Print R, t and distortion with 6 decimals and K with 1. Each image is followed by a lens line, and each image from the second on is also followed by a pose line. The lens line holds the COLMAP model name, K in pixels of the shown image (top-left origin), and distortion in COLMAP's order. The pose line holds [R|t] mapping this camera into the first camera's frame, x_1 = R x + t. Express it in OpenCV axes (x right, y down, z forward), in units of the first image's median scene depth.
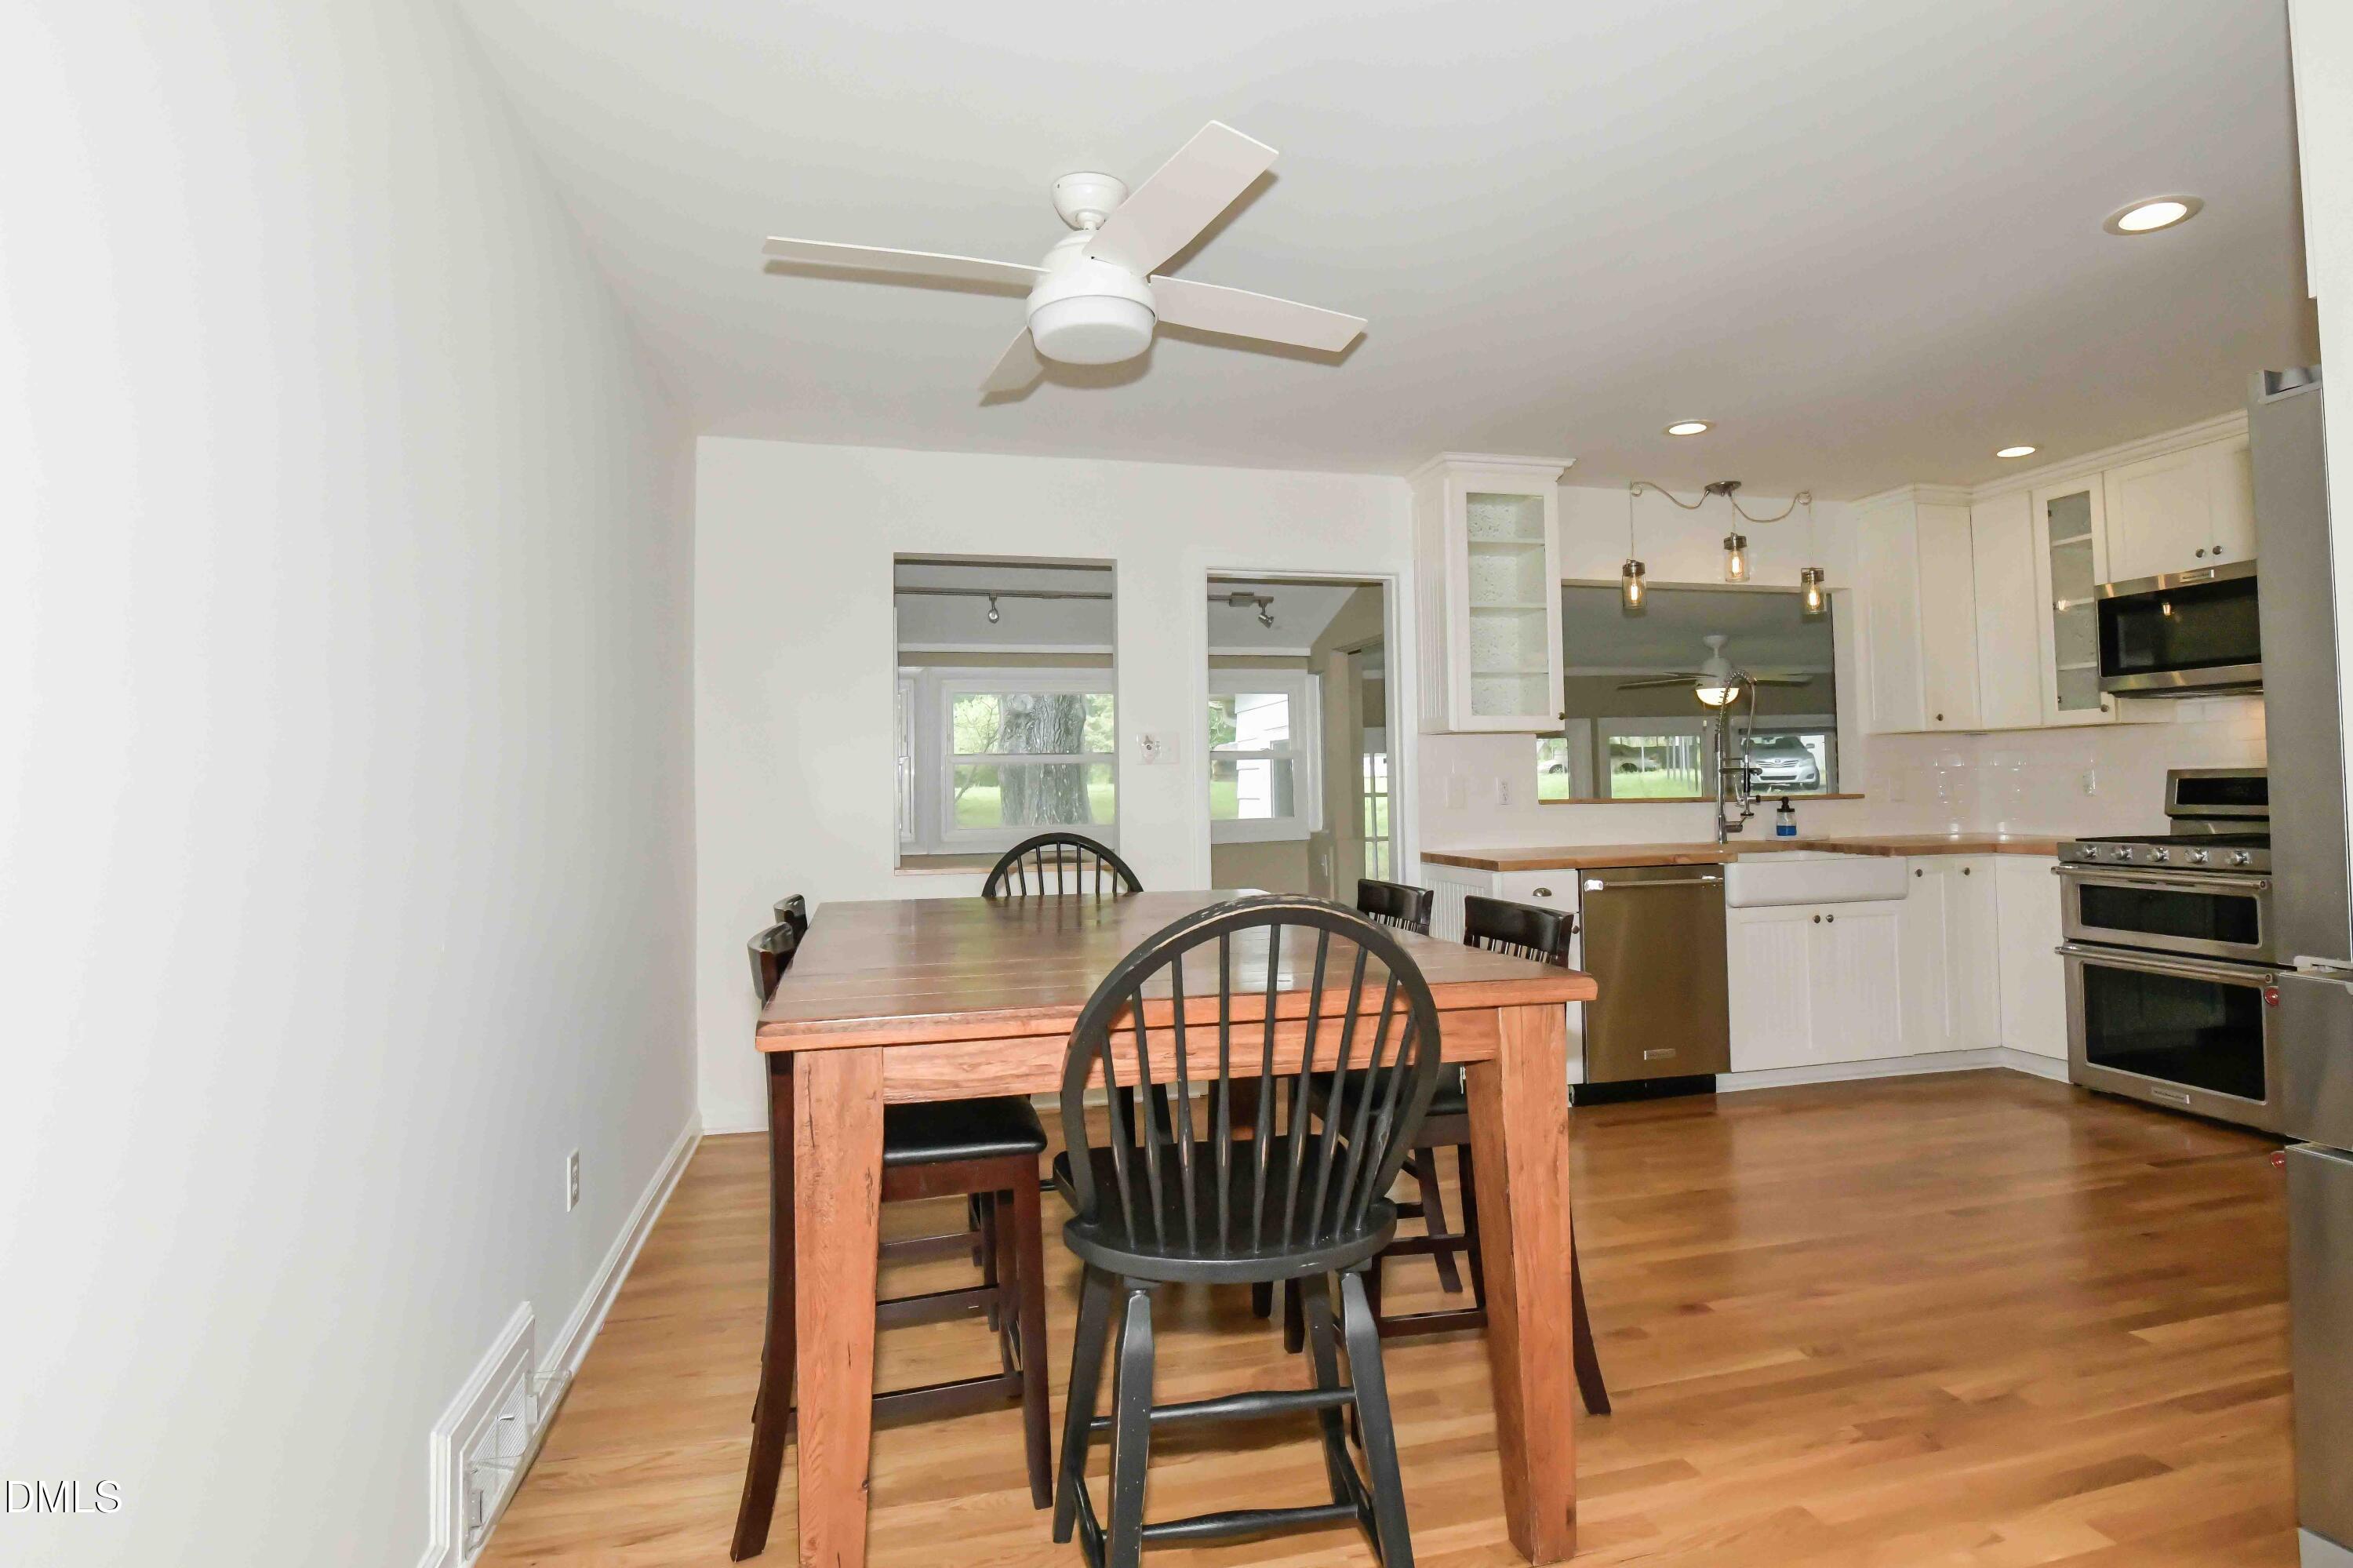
lens RADIAL K [[1177.2, 0, 1182.2], [0, 1177.2, 740.9], [0, 0, 1]] dist [-0.005485, -0.010854]
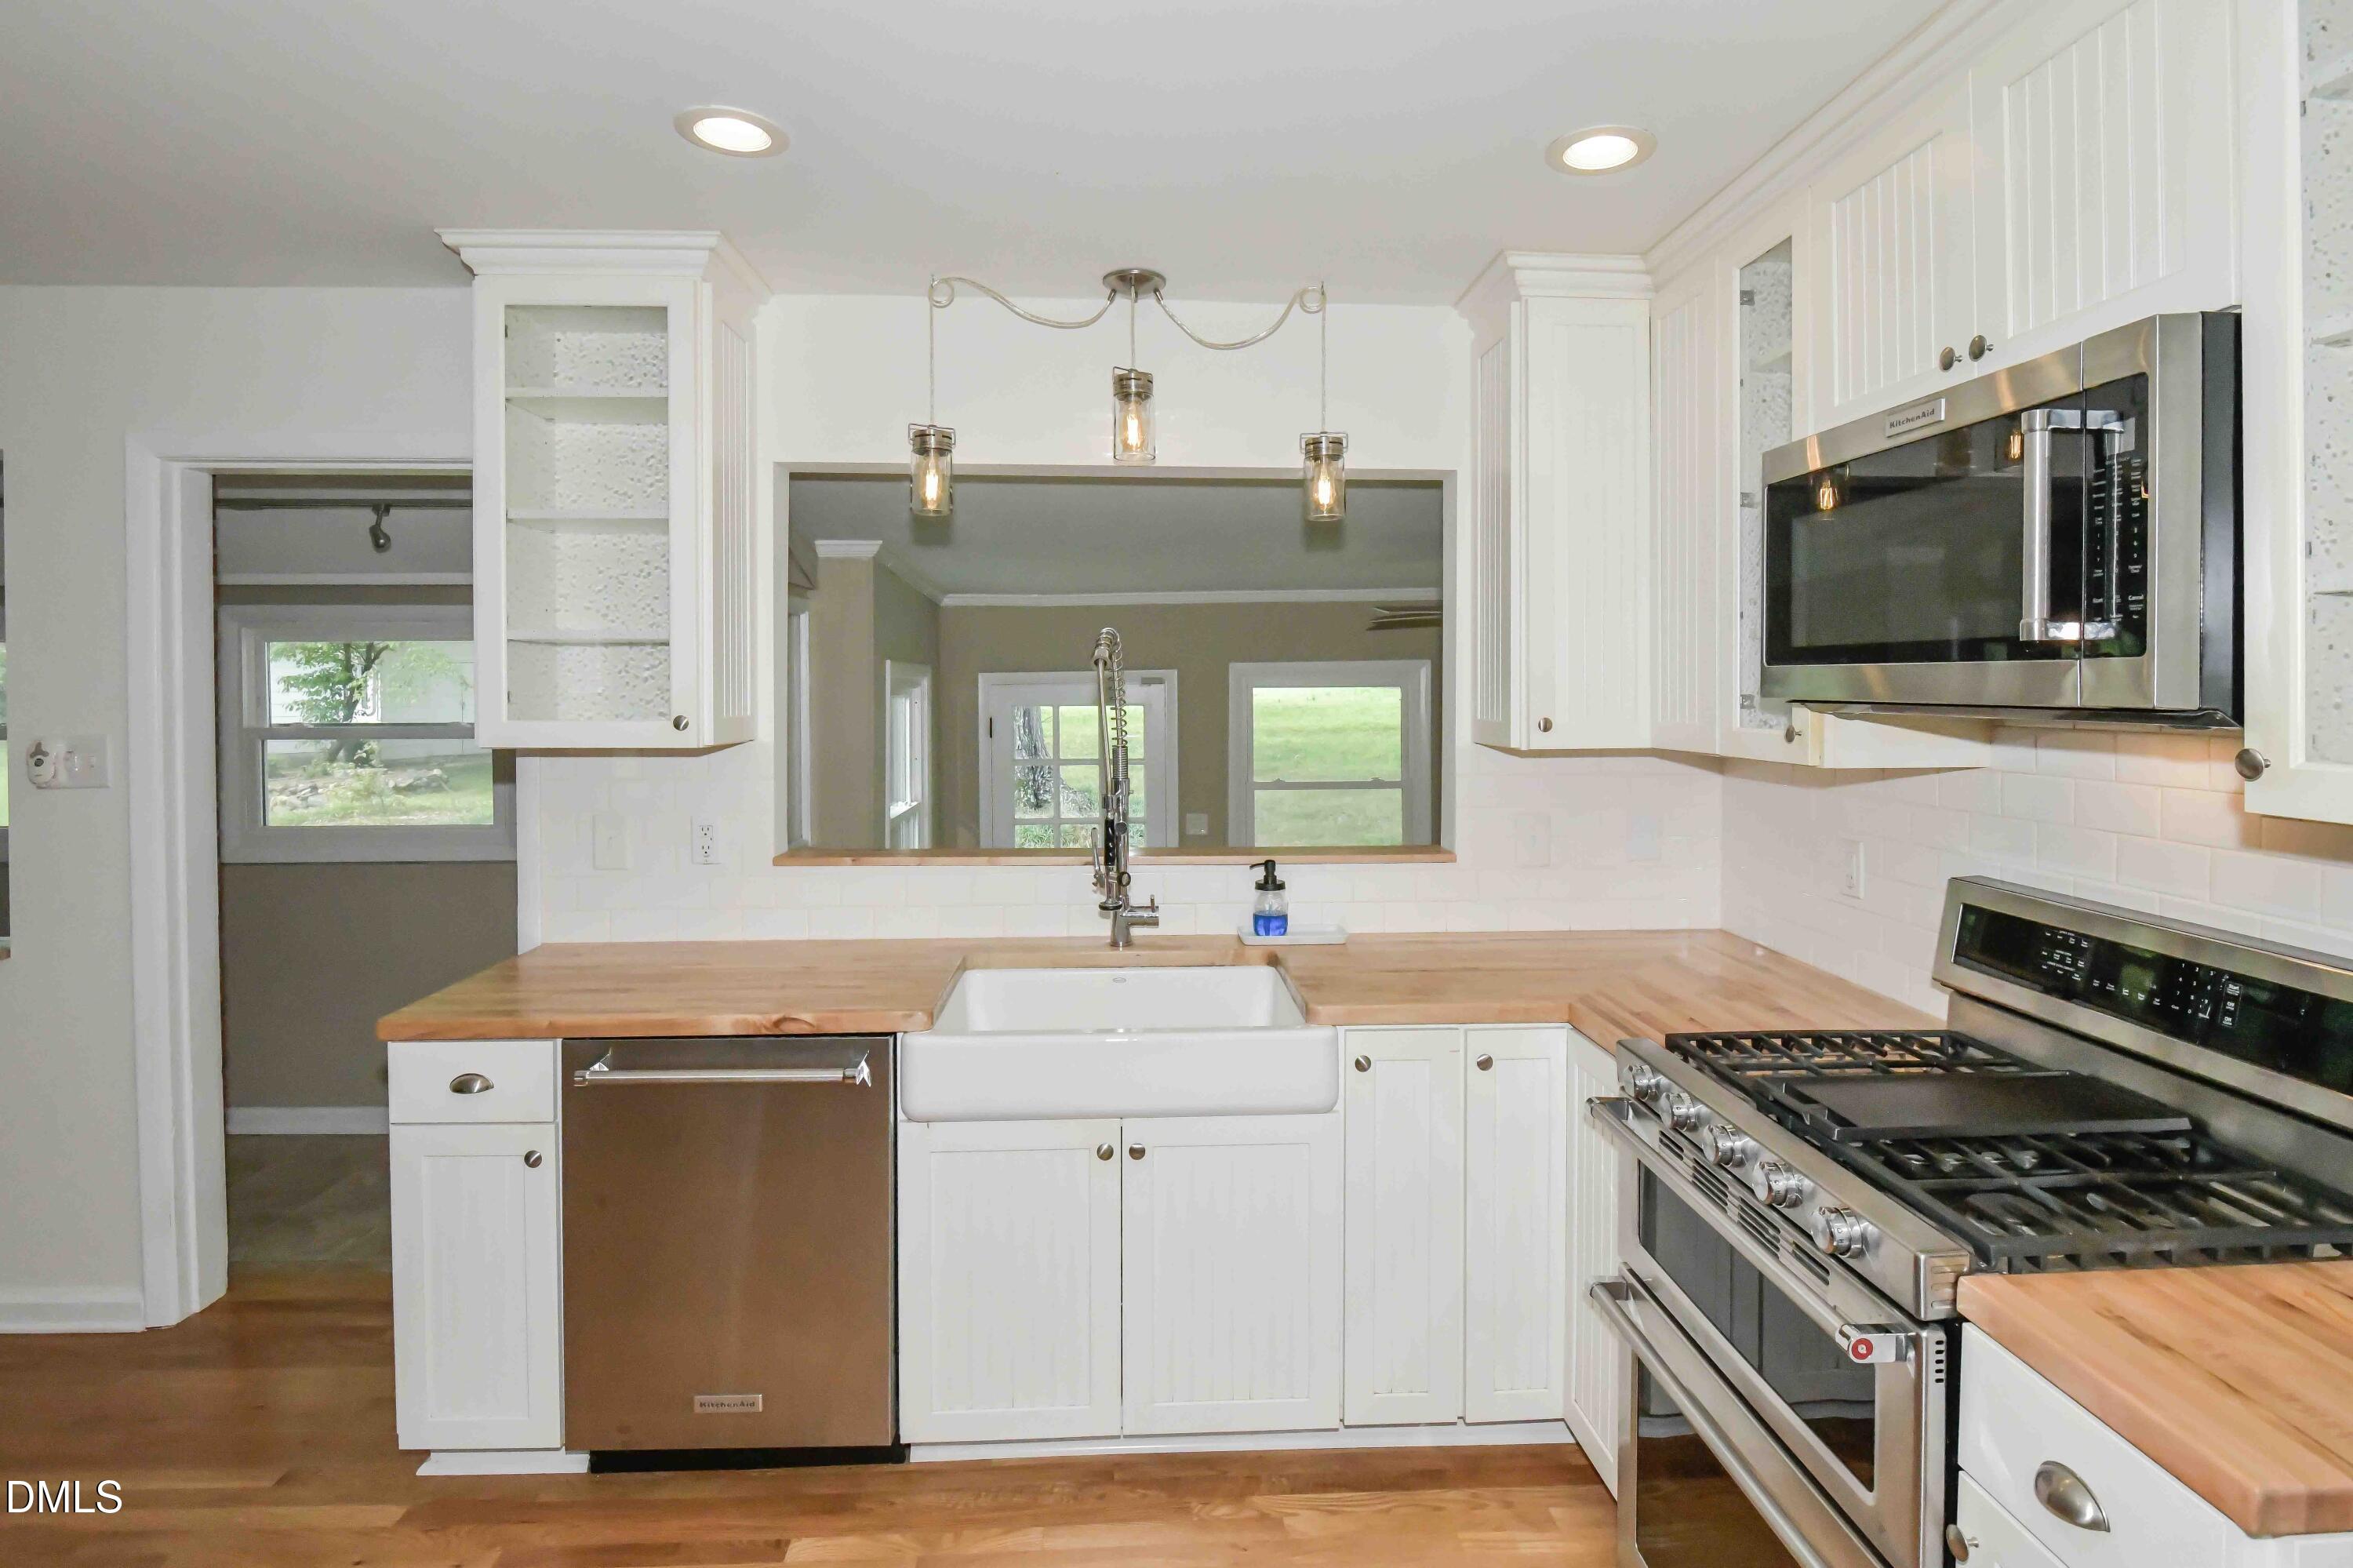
lens RADIAL K [[1175.3, 0, 1167.4], [0, 1175.3, 700.2], [0, 0, 1]] dist [-0.013819, -0.000492]
pose [[0.981621, 0.018273, -0.189964, 0.630013], [-0.008181, 0.998520, 0.053772, -0.060975], [0.190665, -0.051230, 0.980317, 0.513017]]
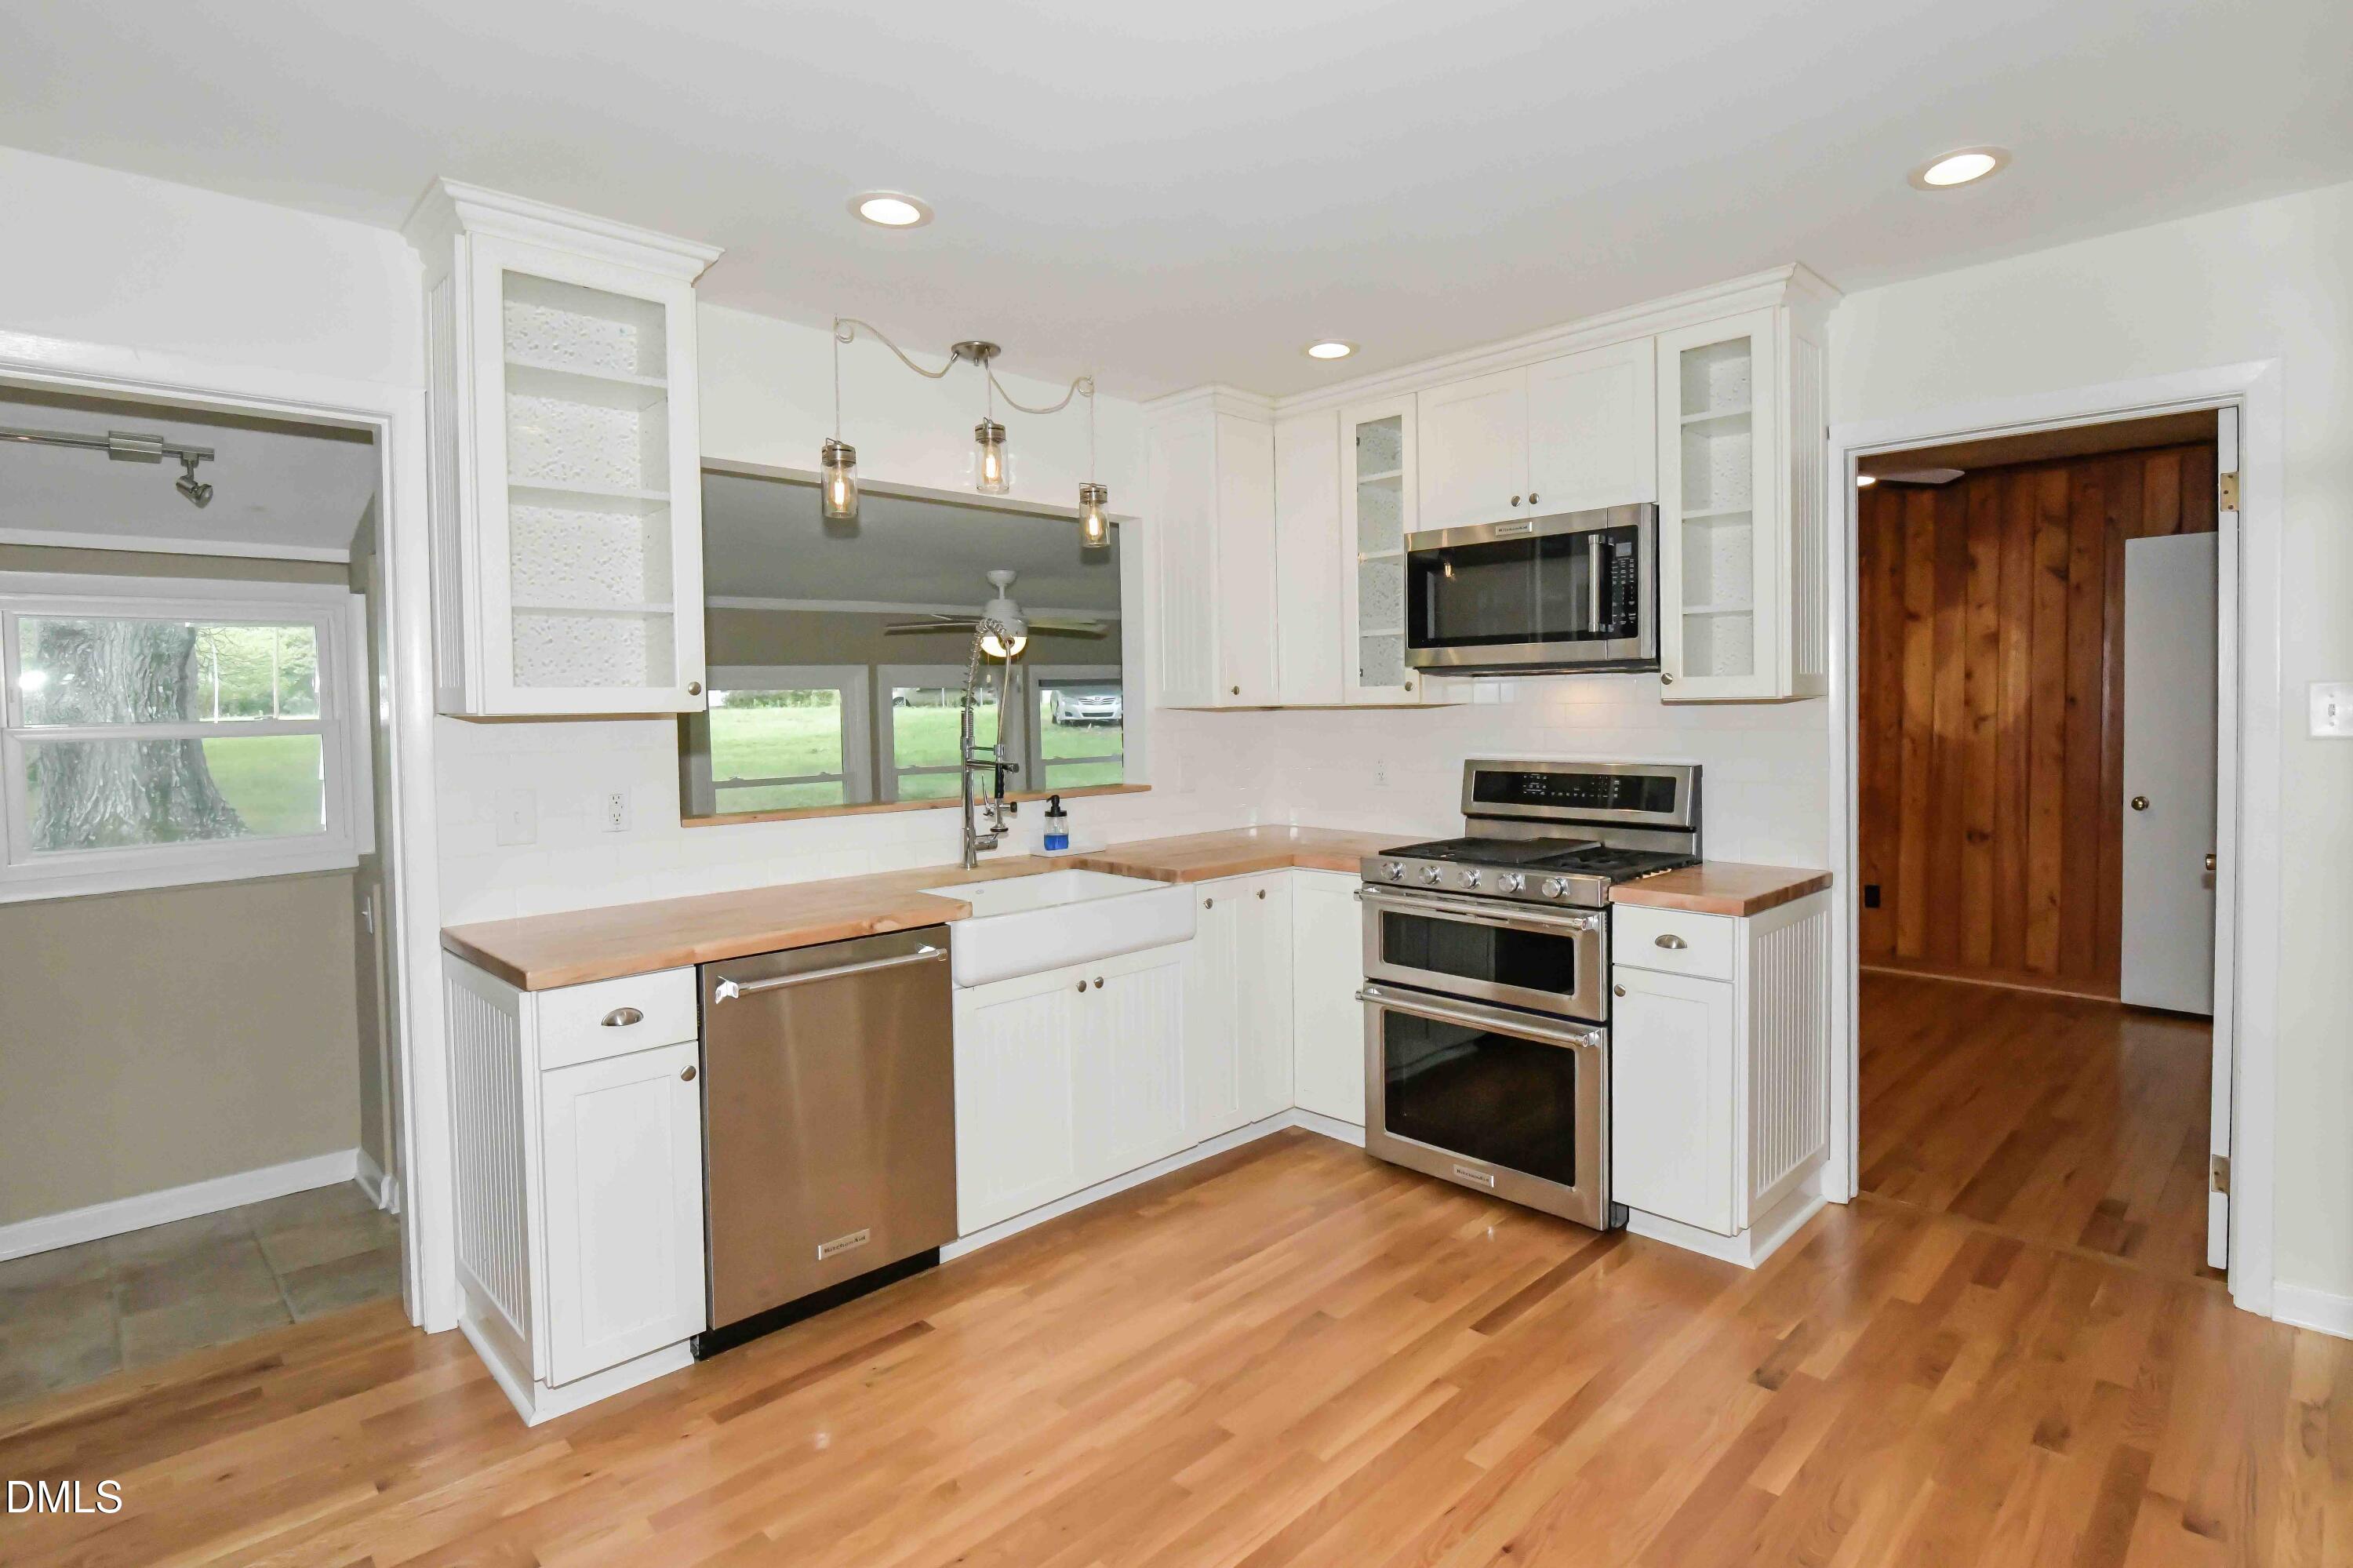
lens RADIAL K [[1177.2, 0, 1182.2], [0, 1177.2, 740.9], [0, 0, 1]] dist [-0.005485, -0.010854]
pose [[0.860272, -0.011949, 0.509695, 0.229089], [-0.019287, 0.998247, 0.055955, -0.032147], [-0.509470, -0.057967, 0.858534, 0.364905]]
